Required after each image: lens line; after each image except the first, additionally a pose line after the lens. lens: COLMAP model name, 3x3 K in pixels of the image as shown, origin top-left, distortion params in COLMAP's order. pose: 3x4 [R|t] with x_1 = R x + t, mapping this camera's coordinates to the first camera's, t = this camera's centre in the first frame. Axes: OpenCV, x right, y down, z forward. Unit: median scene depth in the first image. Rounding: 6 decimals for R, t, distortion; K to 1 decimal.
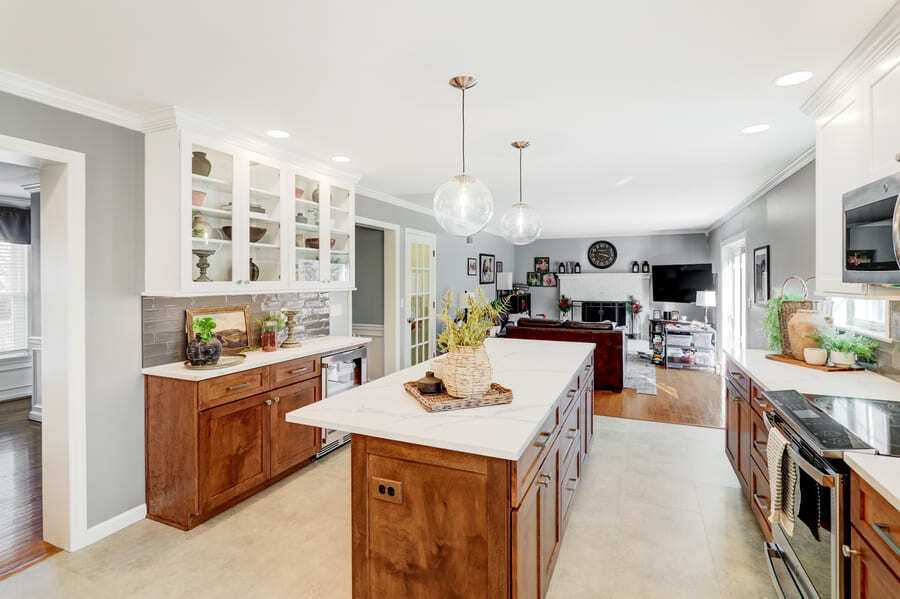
lens RADIAL K [[434.6, 0, 454.0], [0, 434.6, 284.7], [0, 0, 1]] dist [-0.000345, 0.000282]
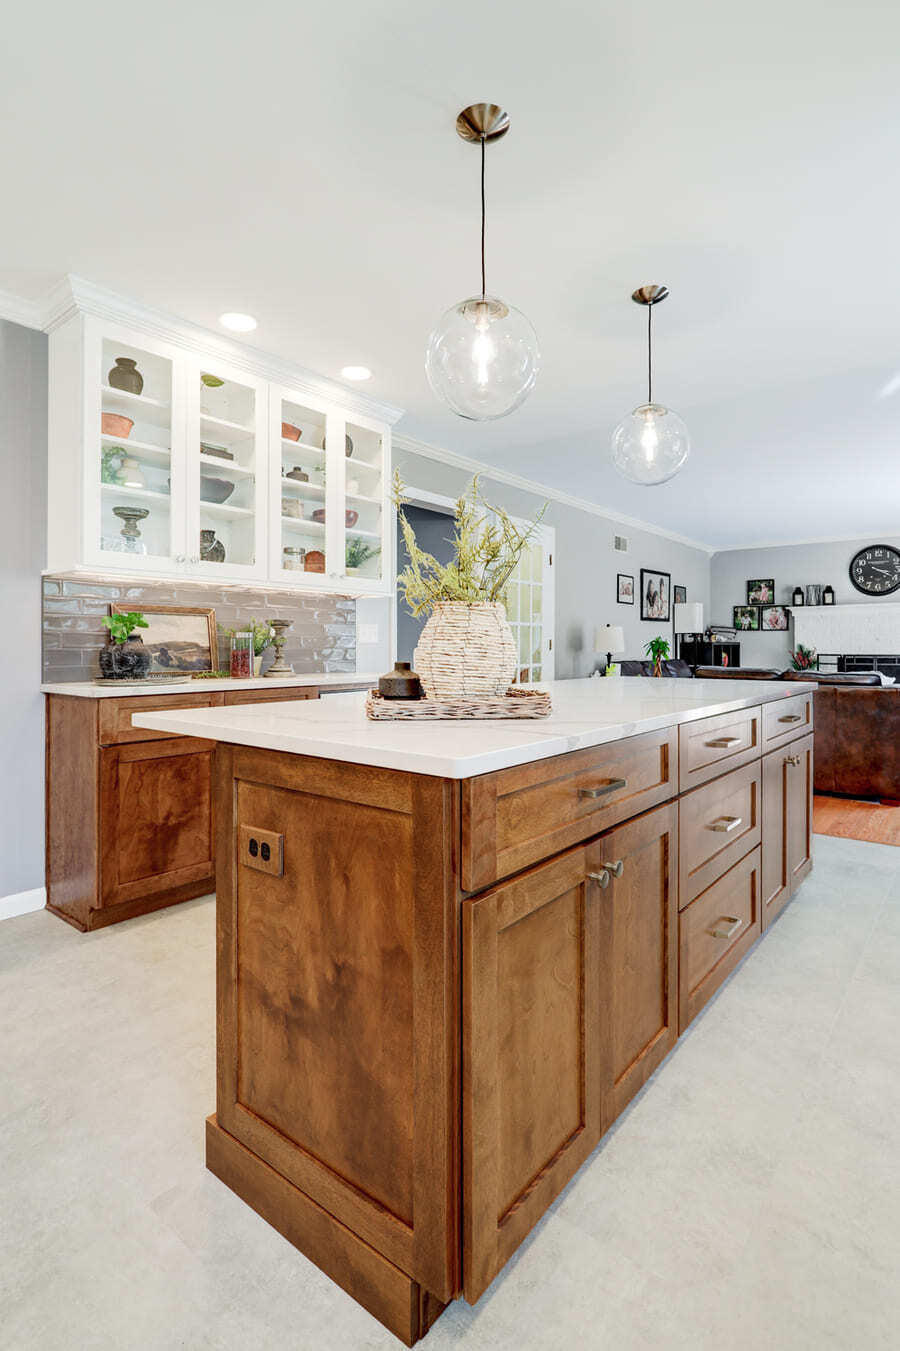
lens RADIAL K [[665.5, 0, 453.8], [0, 665.5, 647.9], [0, 0, 1]] dist [0.001585, 0.000674]
pose [[0.965237, 0.002129, -0.261368, 0.152024], [-0.004272, 0.999962, -0.007632, 0.133687], [0.261342, 0.008484, 0.965209, 0.165987]]
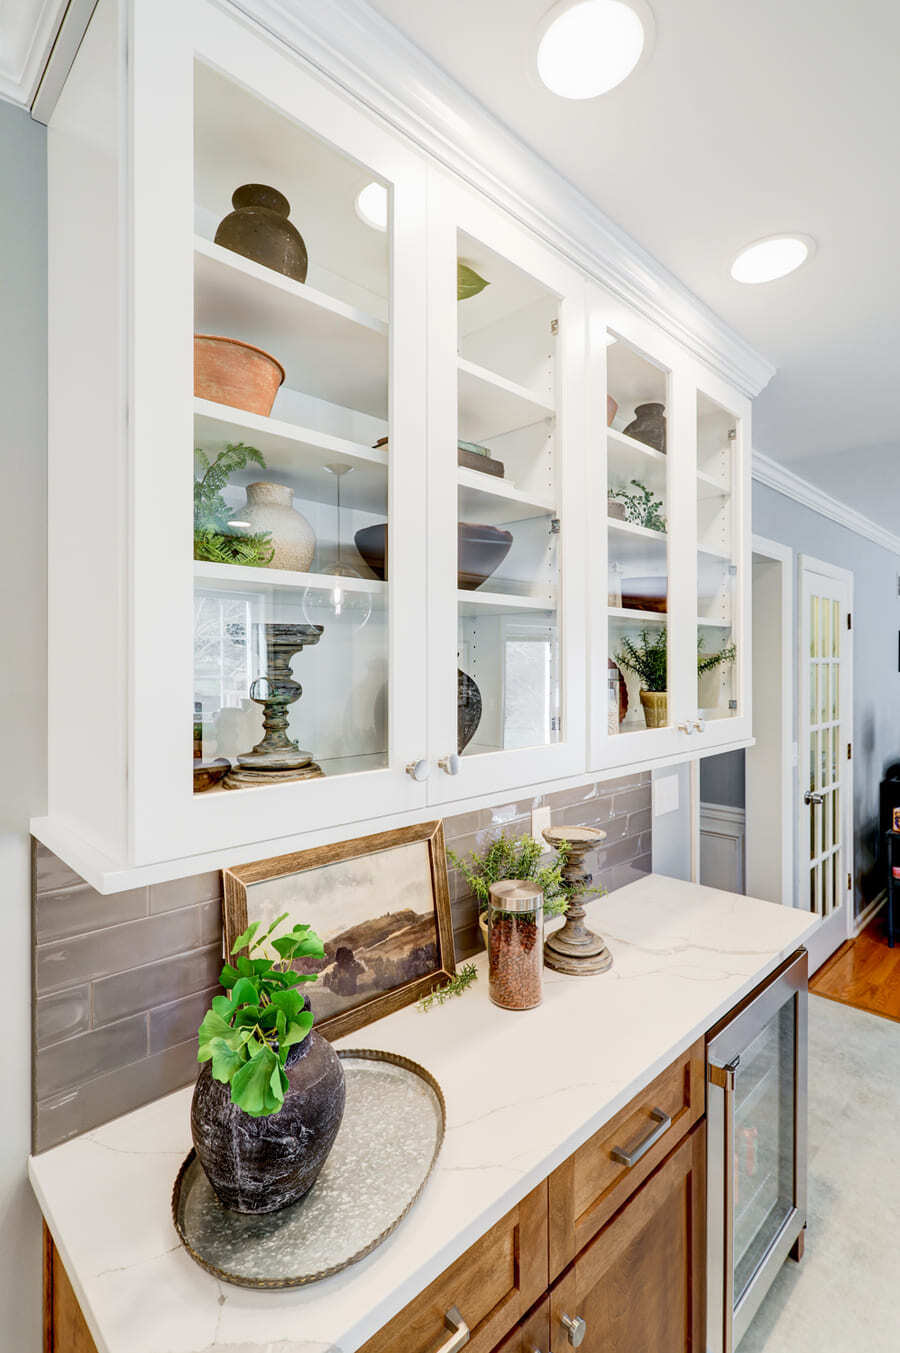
lens RADIAL K [[653.4, 0, 450.0], [0, 653.4, 676.5], [0, 0, 1]] dist [-0.000345, 0.000282]
pose [[0.925014, 0.005081, -0.379898, -0.363436], [-0.003509, 0.999982, 0.004833, -0.055523], [0.379916, -0.003137, 0.925016, 0.720634]]
